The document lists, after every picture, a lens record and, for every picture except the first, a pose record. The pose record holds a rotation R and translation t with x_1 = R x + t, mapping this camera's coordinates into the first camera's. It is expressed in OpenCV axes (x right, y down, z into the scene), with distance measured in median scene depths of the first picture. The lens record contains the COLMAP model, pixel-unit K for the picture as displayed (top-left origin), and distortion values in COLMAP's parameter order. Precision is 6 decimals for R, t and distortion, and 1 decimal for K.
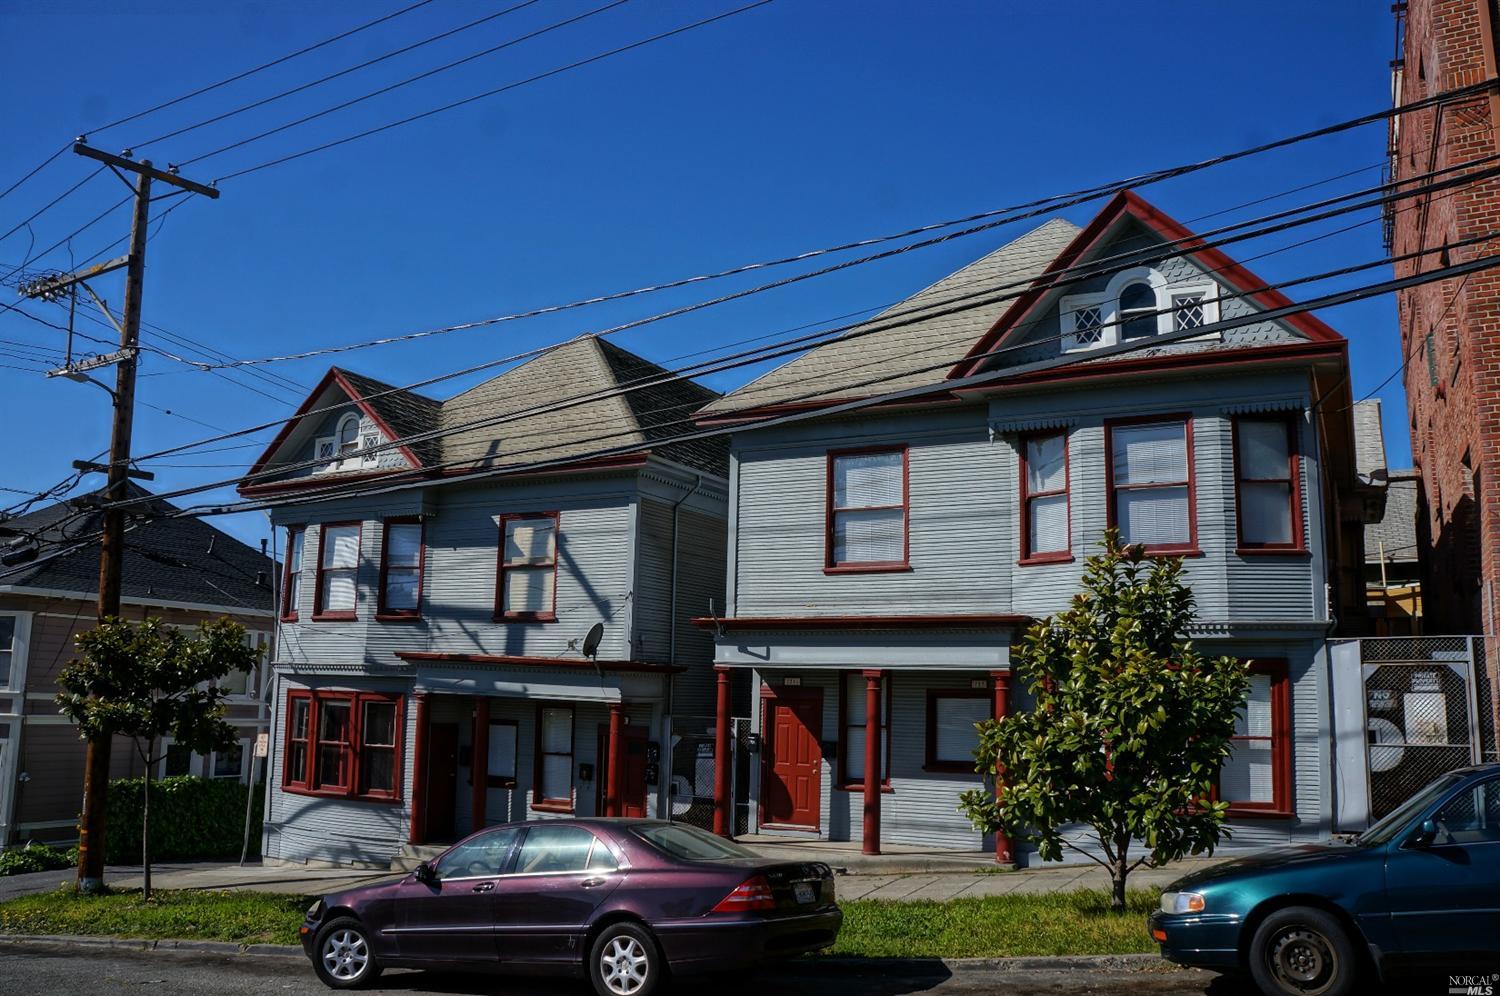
lens RADIAL K [[1192.4, 0, 750.0], [0, 1192.4, 498.0], [0, 0, 1]] dist [-0.174566, 0.124353]
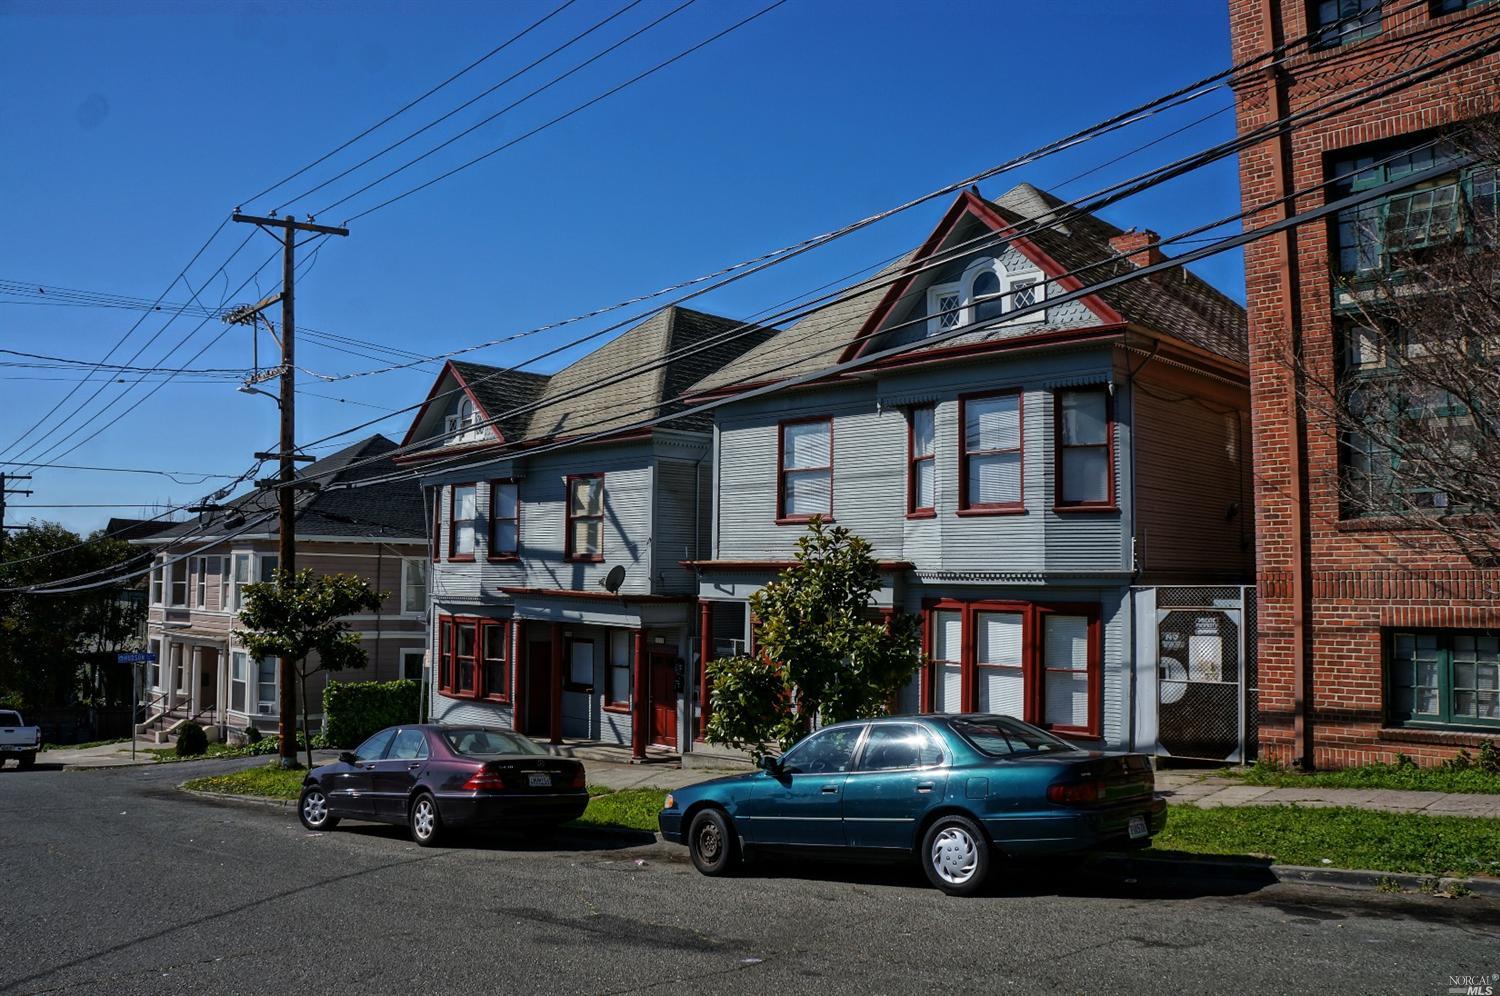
lens RADIAL K [[1192.4, 0, 750.0], [0, 1192.4, 498.0], [0, 0, 1]] dist [-0.174566, 0.124353]
pose [[0.958606, -0.031490, -0.282990, 0.347675], [0.057849, 0.994677, 0.085275, -0.061705], [0.278798, -0.098116, 0.955325, -0.147428]]
